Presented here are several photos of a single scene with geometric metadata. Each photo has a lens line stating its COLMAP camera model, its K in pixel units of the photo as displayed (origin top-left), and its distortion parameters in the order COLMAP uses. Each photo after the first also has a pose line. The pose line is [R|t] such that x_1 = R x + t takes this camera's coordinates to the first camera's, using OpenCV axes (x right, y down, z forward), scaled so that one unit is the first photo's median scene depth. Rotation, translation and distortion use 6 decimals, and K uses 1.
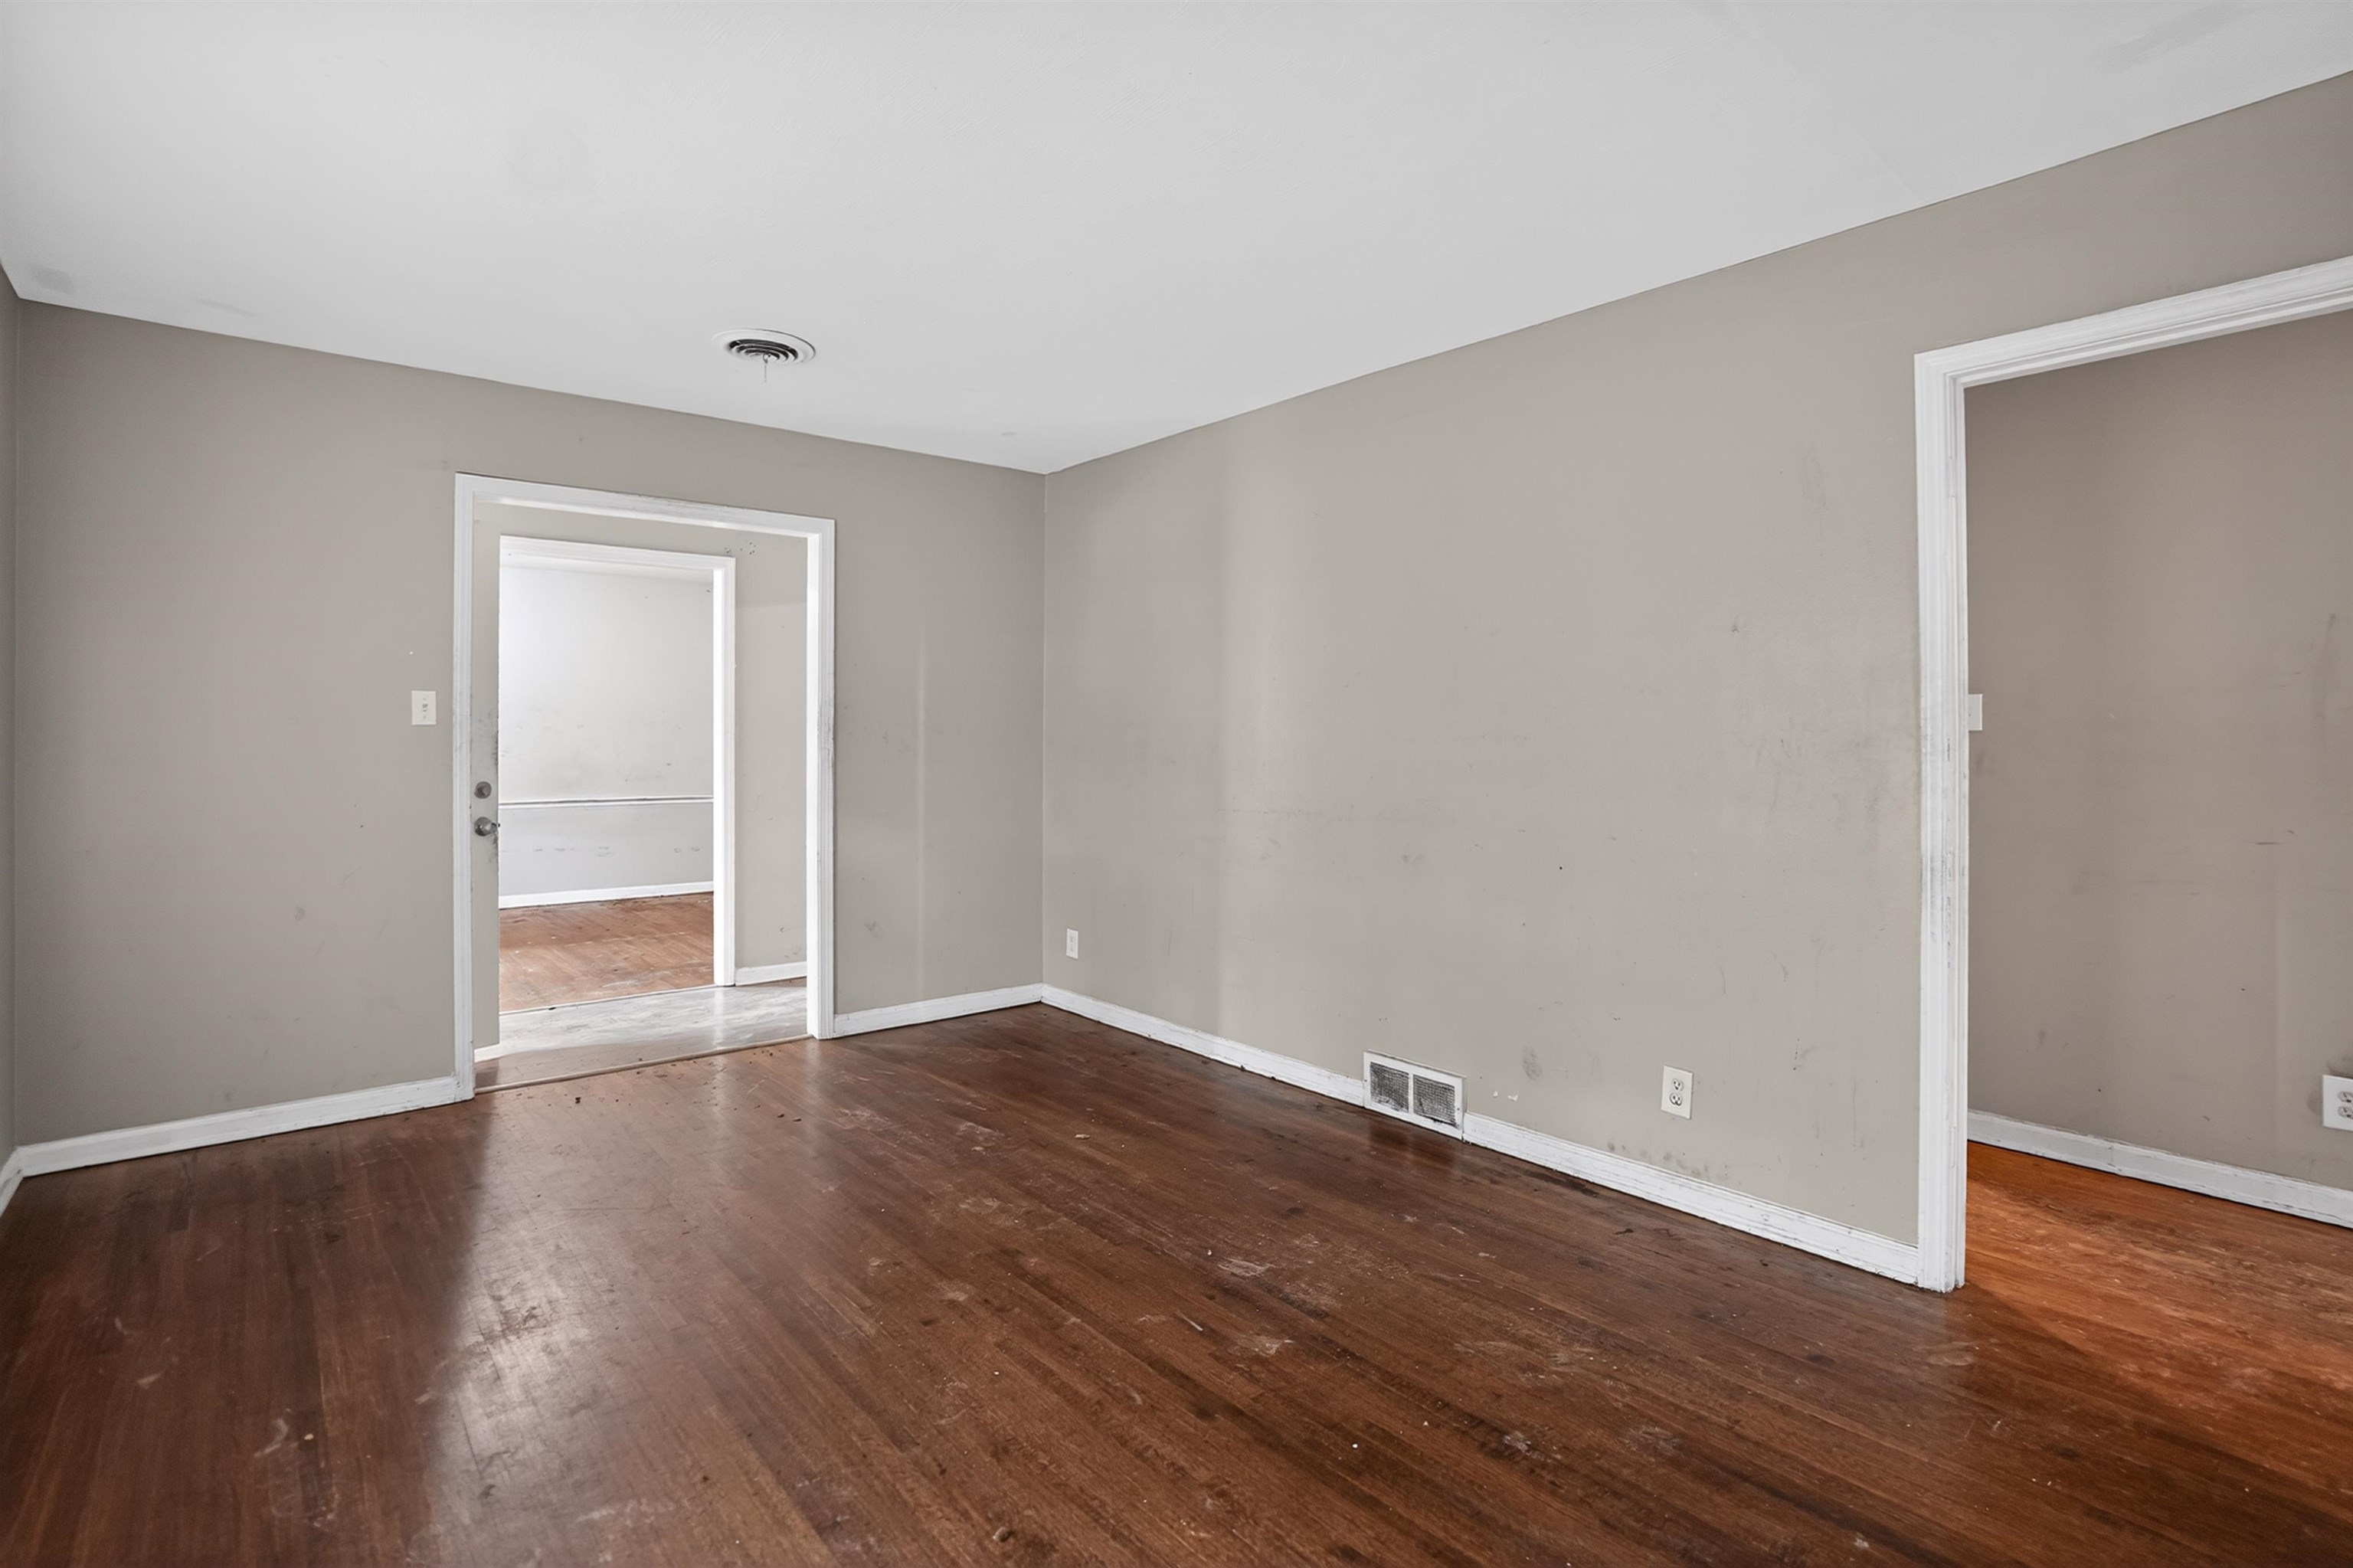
lens RADIAL K [[1121.1, 0, 1185.3], [0, 1121.1, 736.0], [0, 0, 1]] dist [-0.031707, 0.000316]
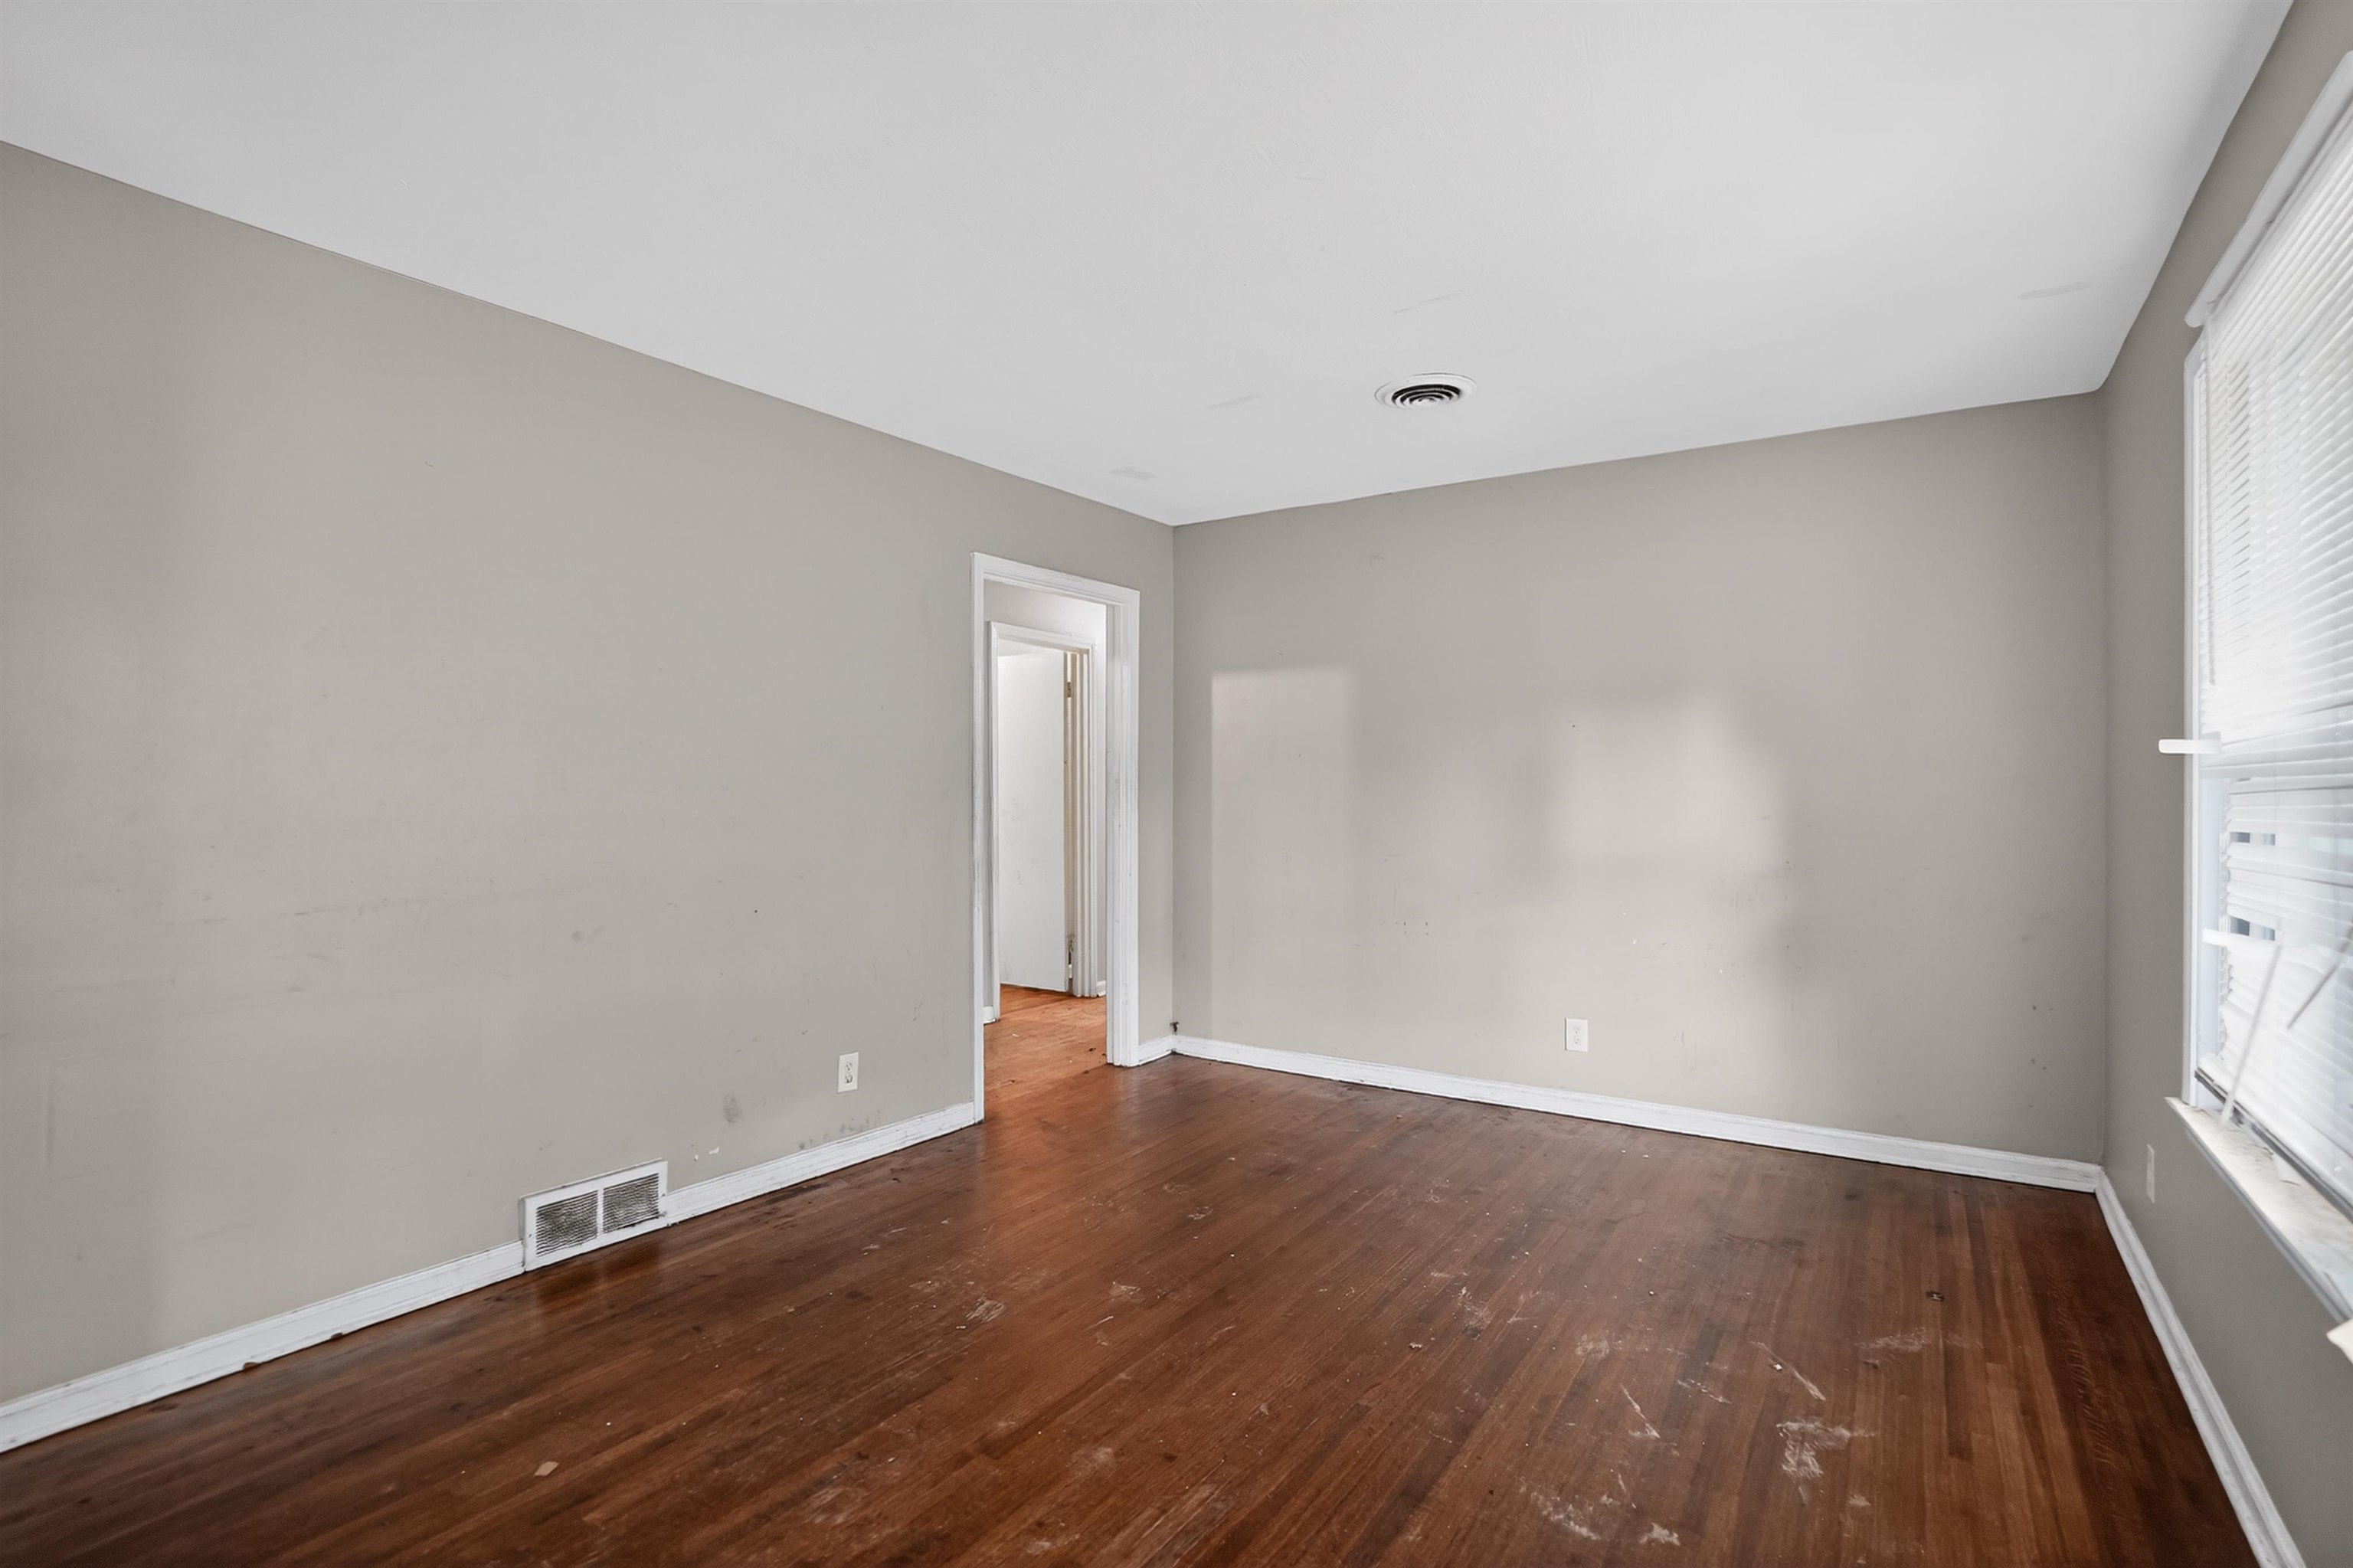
lens RADIAL K [[1104.8, 0, 1164.3], [0, 1104.8, 792.2], [0, 0, 1]] dist [-0.070521, 0.028140]
pose [[-0.257001, -0.002153, 0.966409, -0.844047], [-0.003503, 0.999993, 0.001296, 0.002098], [-0.966405, -0.003052, -0.257007, 0.980505]]
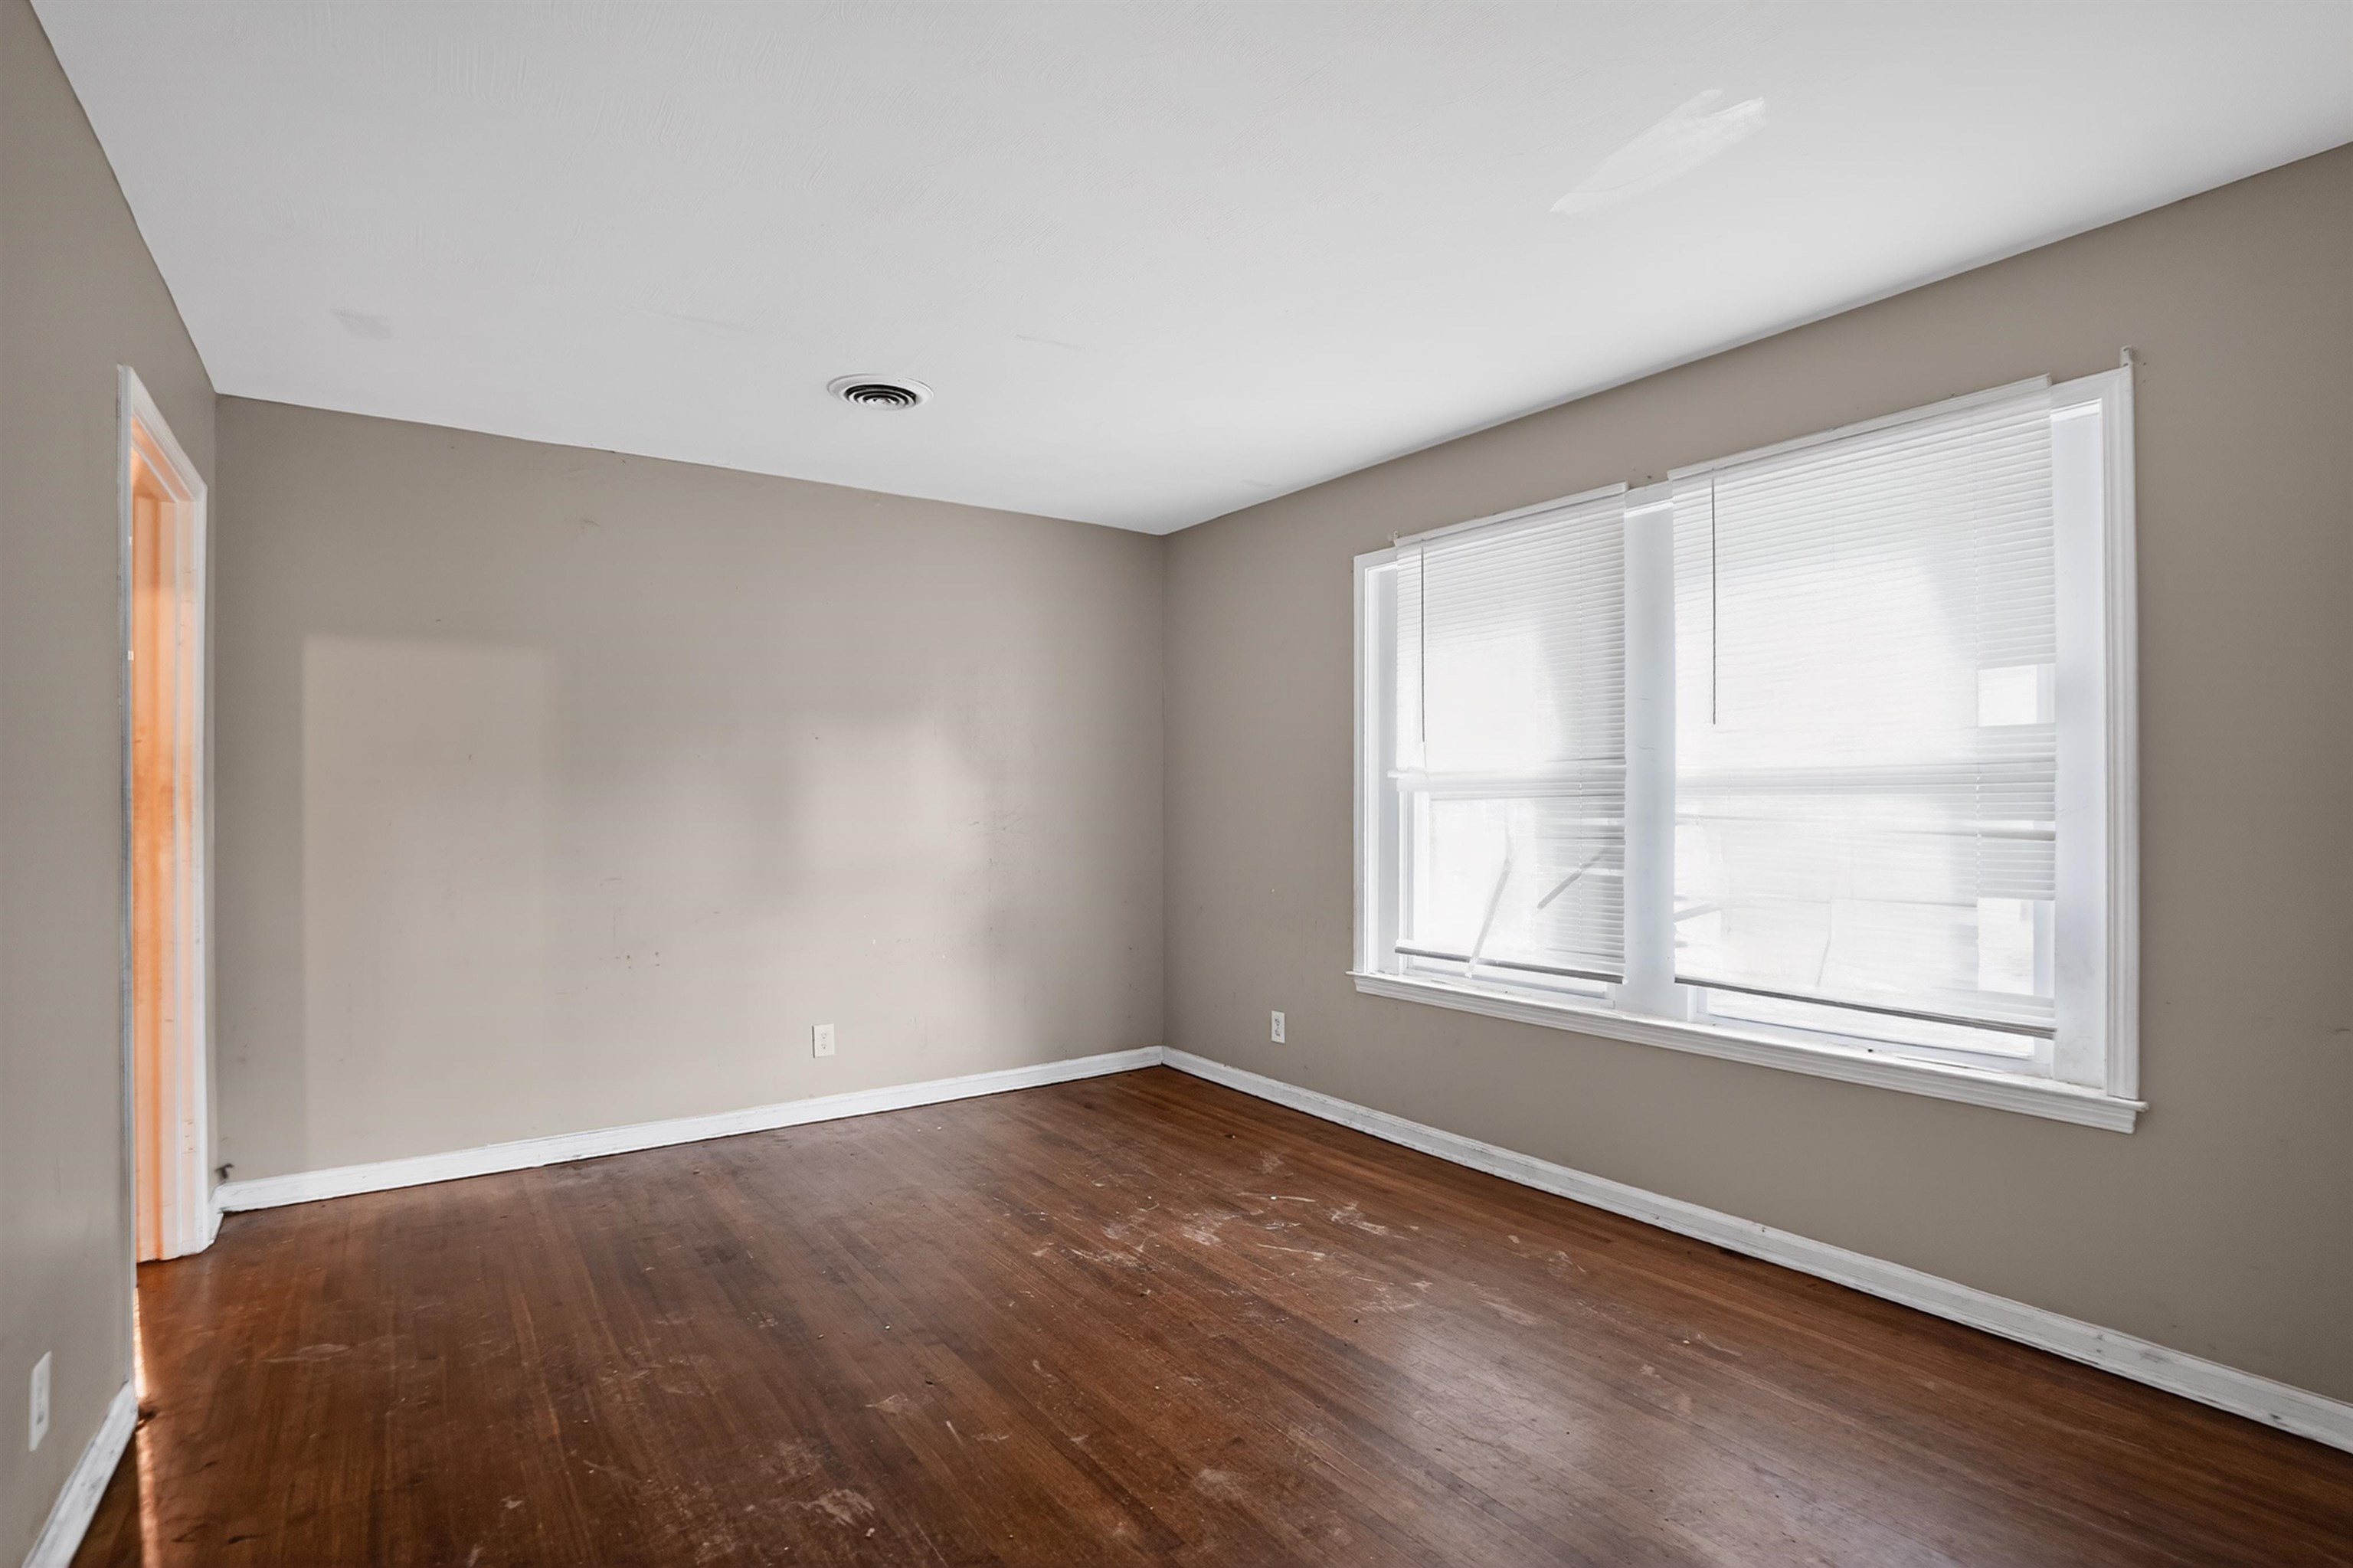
lens RADIAL K [[1104.8, 0, 1164.3], [0, 1104.8, 792.2], [0, 0, 1]] dist [-0.070521, 0.028140]
pose [[-0.994163, 0.007000, 0.107663, -0.217727], [0.005595, 0.999895, -0.013347, 0.006665], [-0.107745, -0.012667, -0.994098, 1.515246]]
